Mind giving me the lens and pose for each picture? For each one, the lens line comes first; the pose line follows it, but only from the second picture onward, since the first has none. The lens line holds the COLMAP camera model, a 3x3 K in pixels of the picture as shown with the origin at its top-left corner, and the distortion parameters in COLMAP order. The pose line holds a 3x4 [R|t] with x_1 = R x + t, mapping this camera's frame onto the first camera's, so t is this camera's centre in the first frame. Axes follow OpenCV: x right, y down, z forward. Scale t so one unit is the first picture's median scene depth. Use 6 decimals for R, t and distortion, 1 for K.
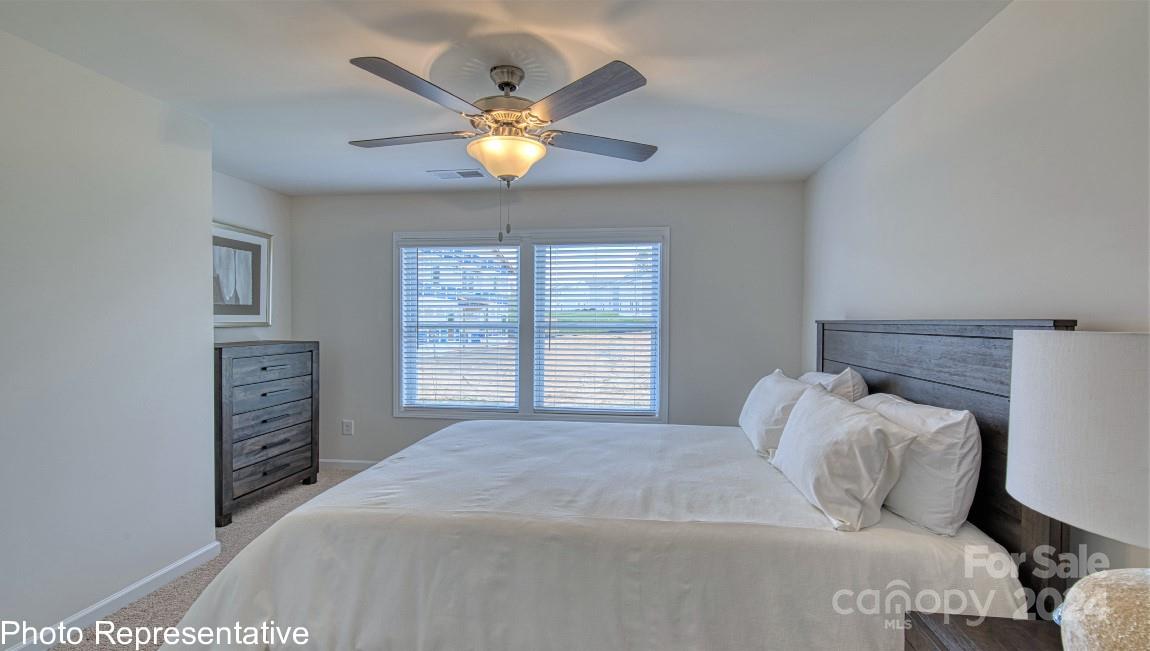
lens RADIAL K [[495.7, 0, 569.3], [0, 495.7, 323.5], [0, 0, 1]] dist [0.001144, -0.003328]
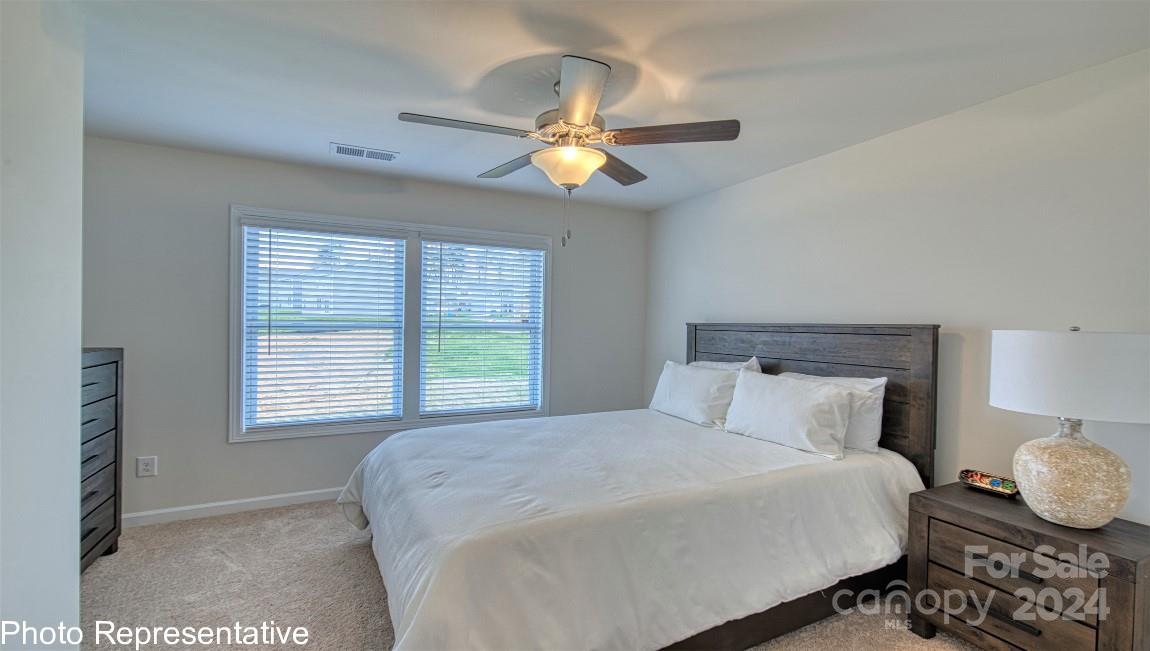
lens RADIAL K [[495.7, 0, 566.2], [0, 495.7, 323.2], [0, 0, 1]] dist [0.001144, -0.003328]
pose [[0.829274, 0.004573, 0.558823, -0.530730], [-0.005188, 0.999986, -0.000484, -0.001728], [-0.558818, -0.002498, 0.829287, 0.100573]]
